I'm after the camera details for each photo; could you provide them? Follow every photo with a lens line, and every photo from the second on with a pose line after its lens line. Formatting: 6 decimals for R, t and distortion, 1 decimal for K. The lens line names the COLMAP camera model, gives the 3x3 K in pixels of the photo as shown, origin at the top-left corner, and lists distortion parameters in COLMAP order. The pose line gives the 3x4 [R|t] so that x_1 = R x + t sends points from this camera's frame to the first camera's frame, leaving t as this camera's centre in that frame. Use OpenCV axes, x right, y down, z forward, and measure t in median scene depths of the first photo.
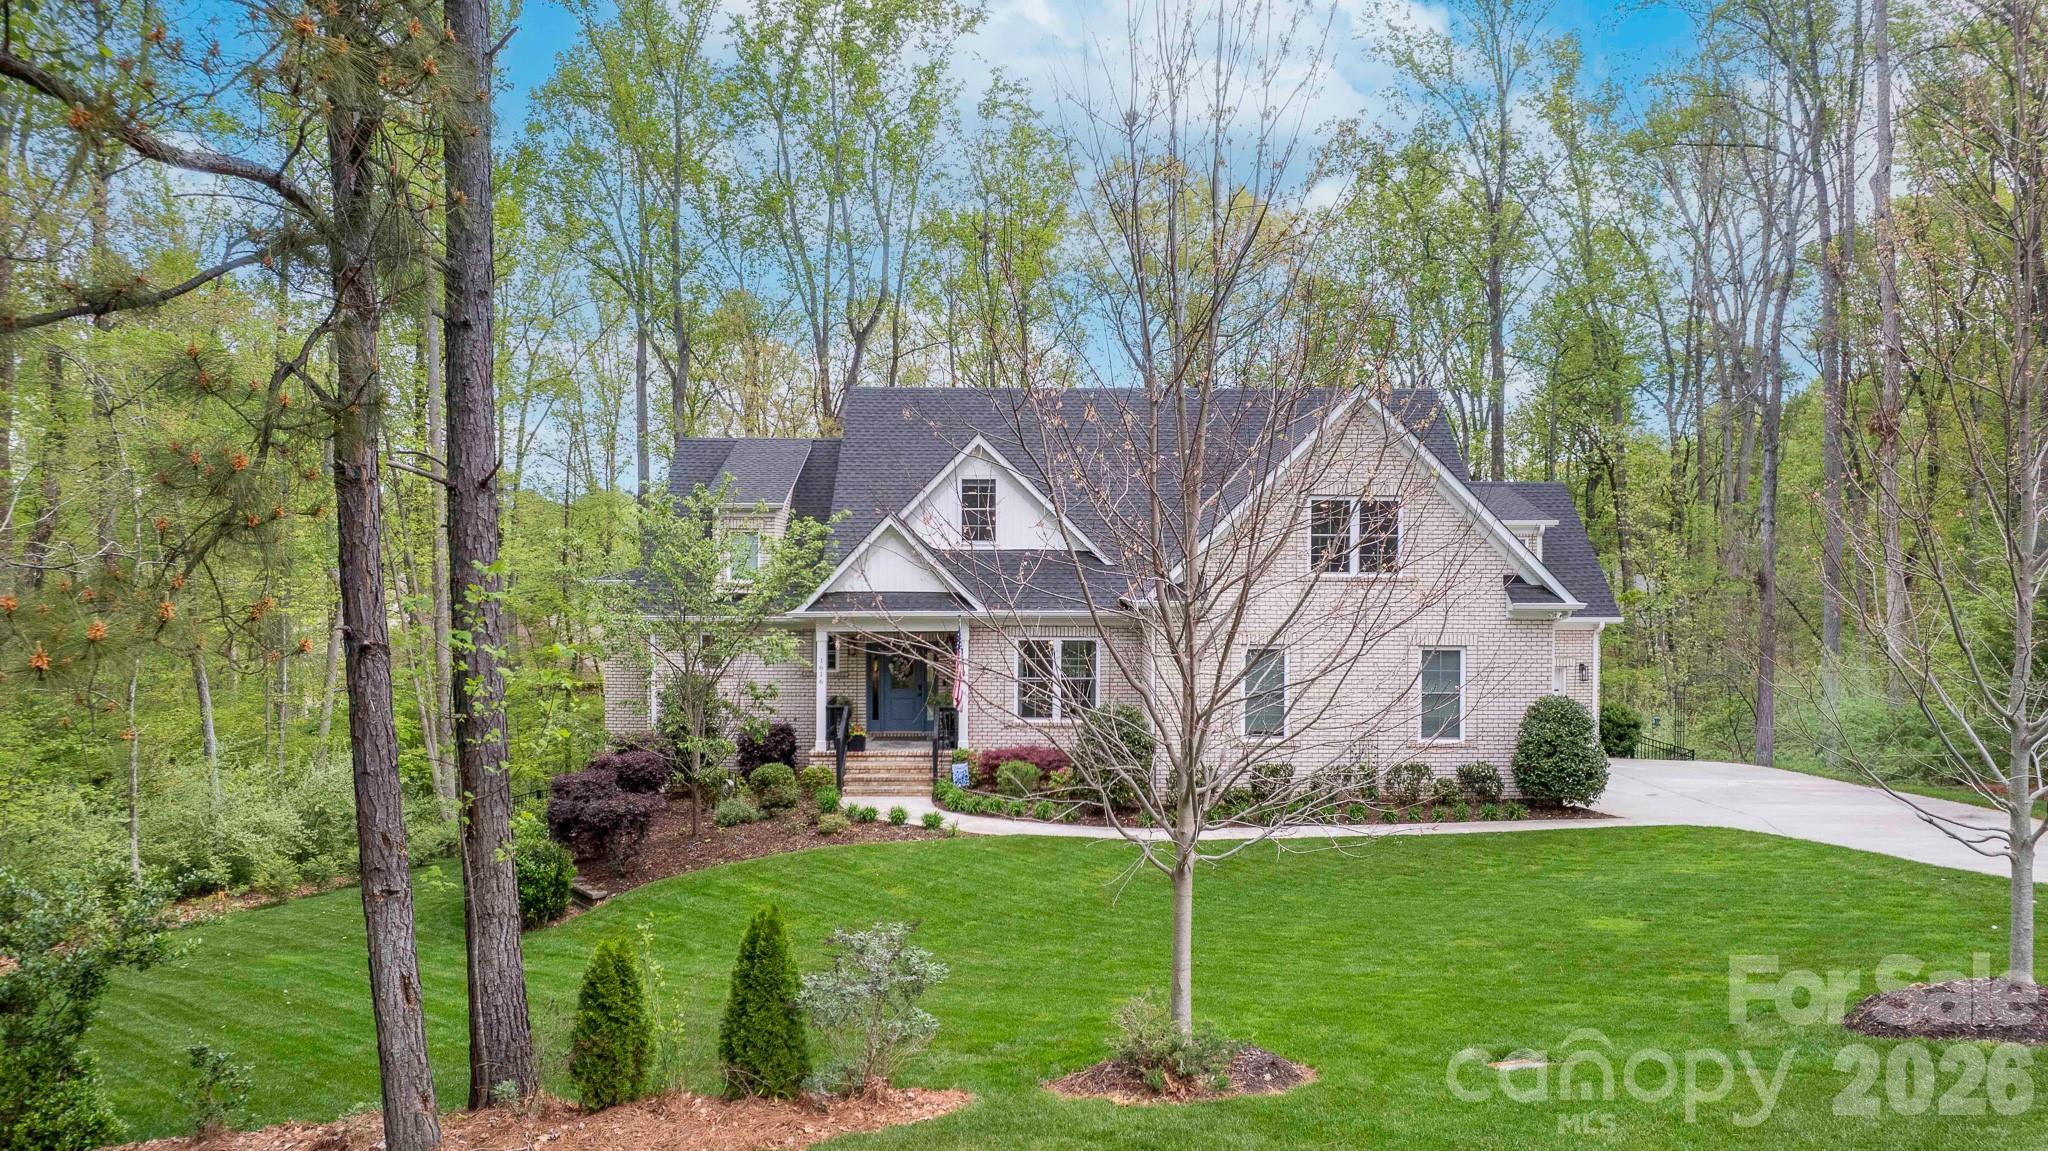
lens RADIAL K [[1317.6, 0, 1013.1], [0, 1317.6, 589.2], [0, 0, 1]] dist [-0.086179, 0.079823]
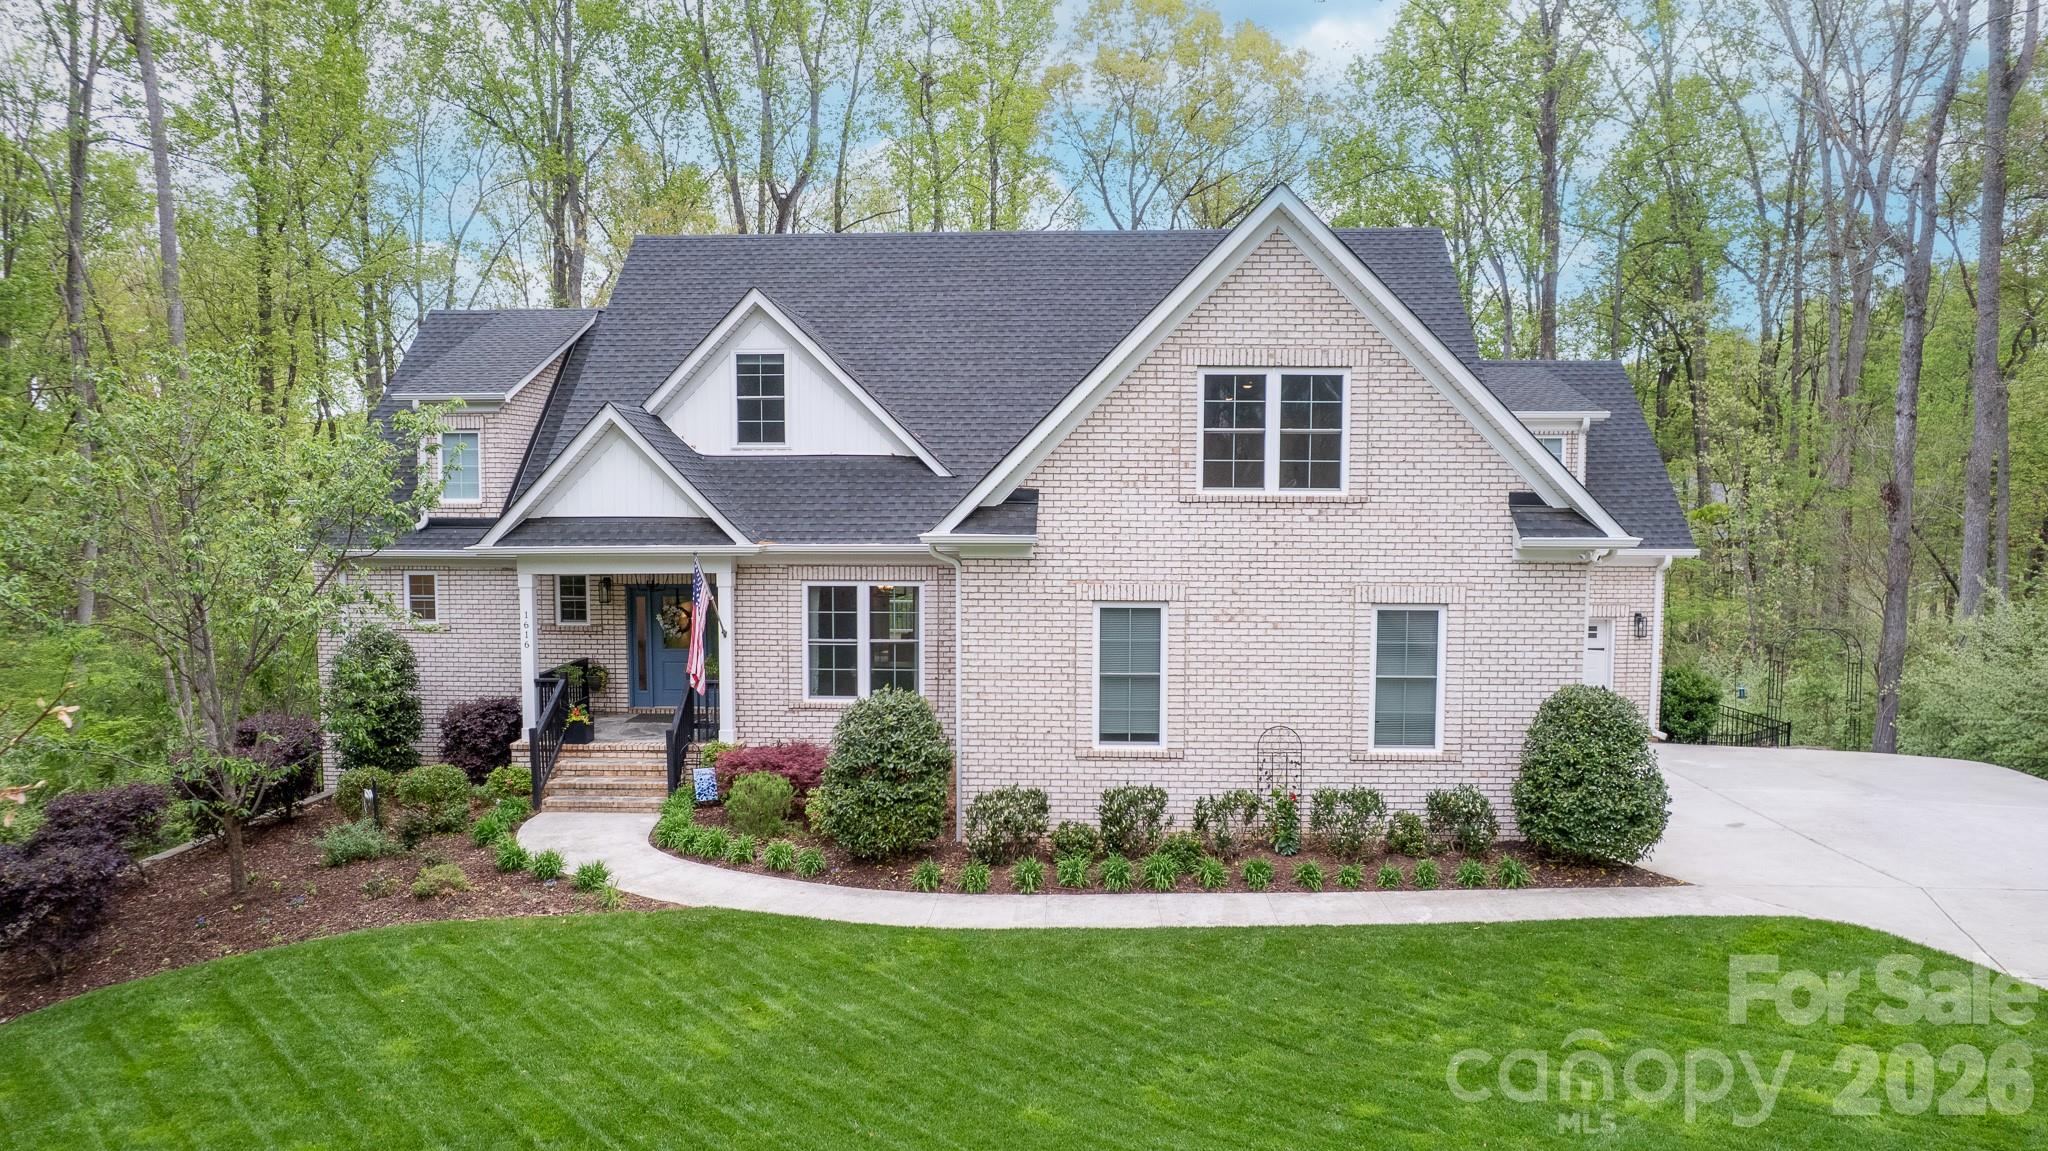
lens RADIAL K [[1317.6, 0, 1013.1], [0, 1317.6, 589.2], [0, 0, 1]] dist [-0.086179, 0.079823]
pose [[0.998929, 0.000852, -0.046272, 0.145762], [0.002423, 0.997496, 0.070682, -0.008244], [0.046216, -0.070718, 0.996425, 0.314291]]
